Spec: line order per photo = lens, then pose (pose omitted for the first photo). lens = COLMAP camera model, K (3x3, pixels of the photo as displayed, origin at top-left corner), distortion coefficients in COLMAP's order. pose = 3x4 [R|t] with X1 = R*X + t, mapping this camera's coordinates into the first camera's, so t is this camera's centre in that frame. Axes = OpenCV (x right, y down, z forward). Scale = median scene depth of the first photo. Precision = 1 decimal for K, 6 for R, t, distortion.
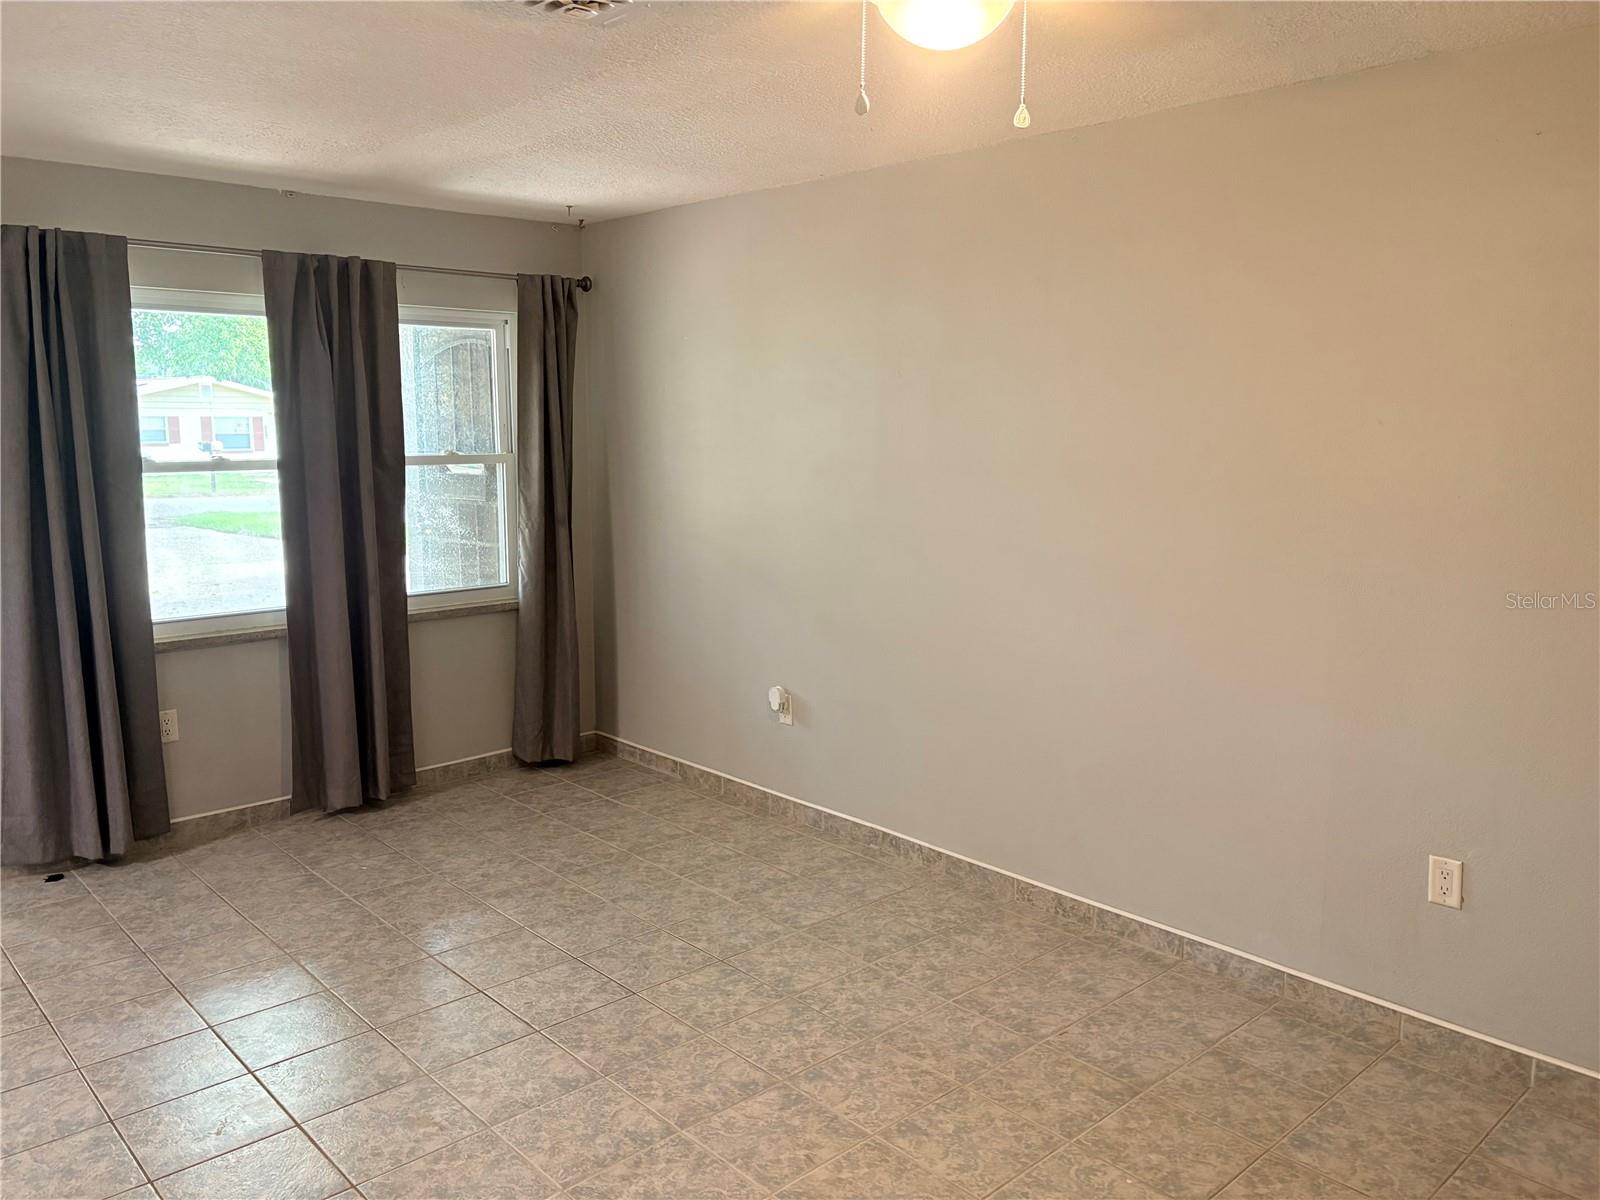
lens RADIAL K [[1216.5, 0, 797.8], [0, 1216.5, 598.6], [0, 0, 1]] dist [-0.007687, -0.005457]
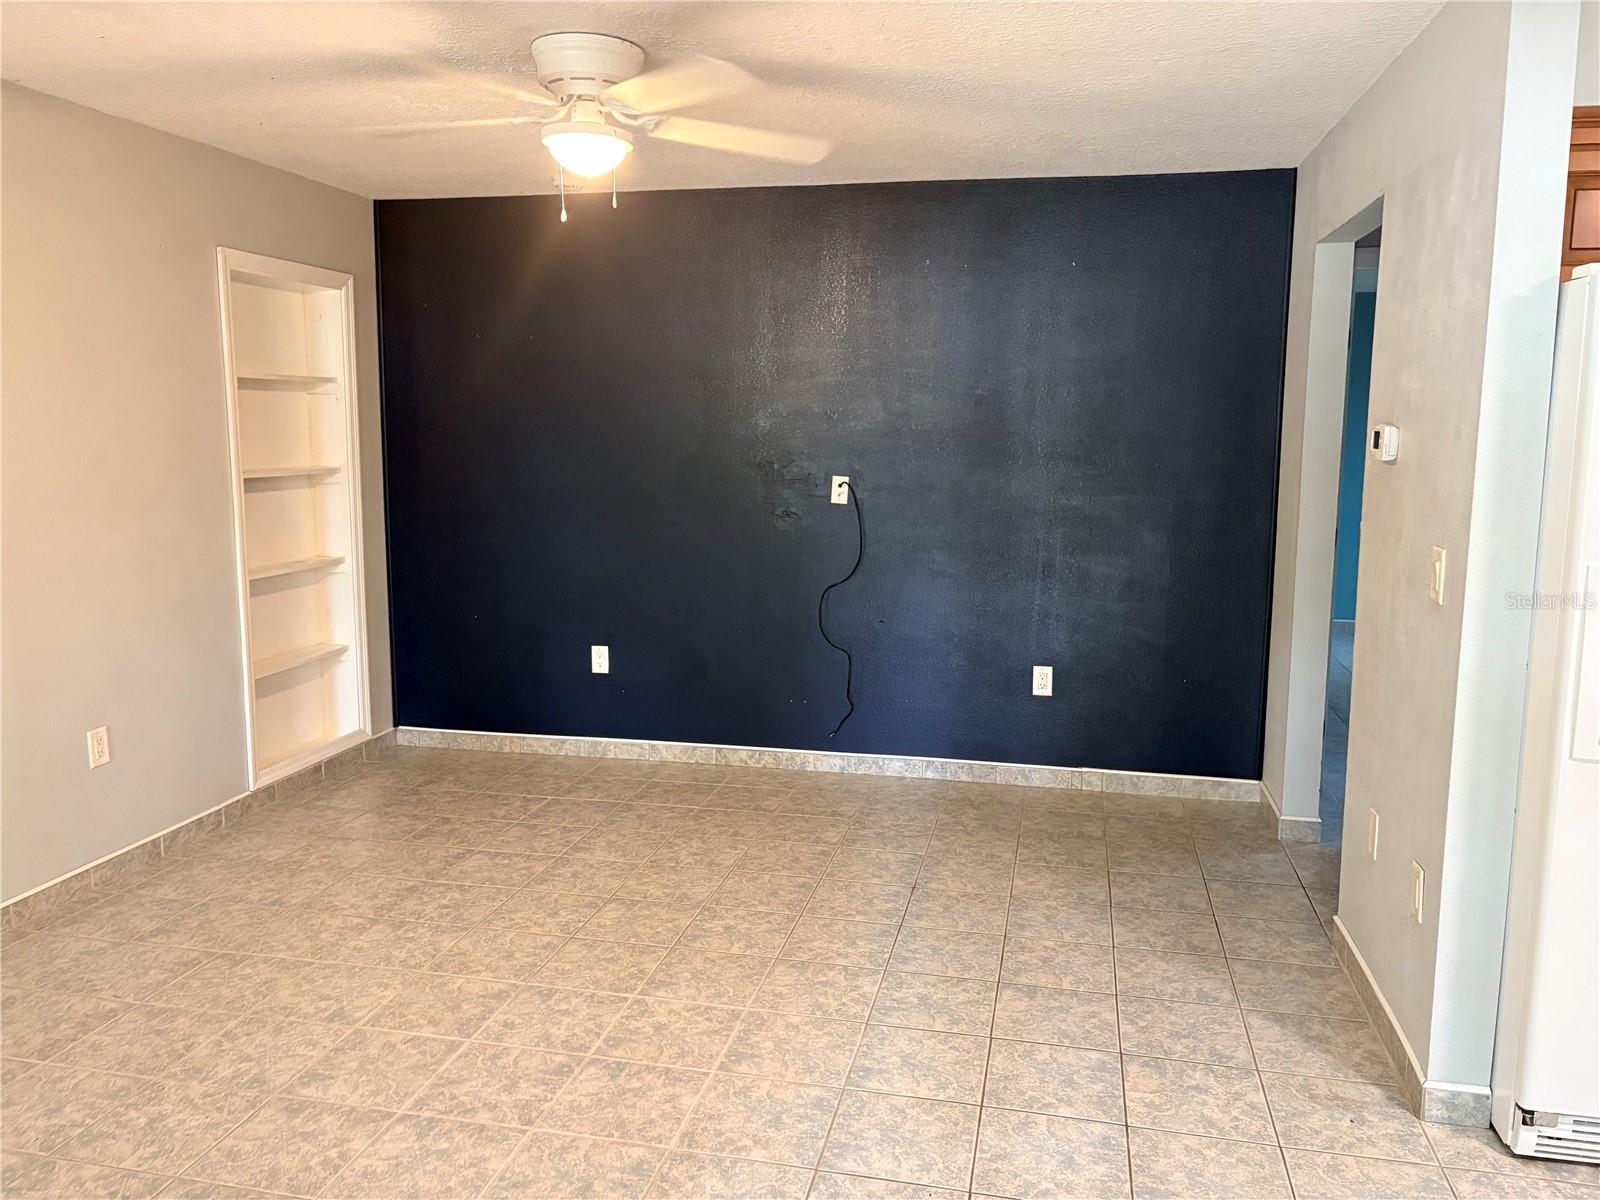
lens RADIAL K [[1216.5, 0, 797.0], [0, 1216.5, 596.8], [0, 0, 1]] dist [-0.007687, -0.005457]
pose [[-0.566094, -0.134056, 0.813368, -0.940454], [0.110341, 0.965487, 0.235923, -0.148052], [-0.816923, 0.223302, -0.531765, 1.074551]]
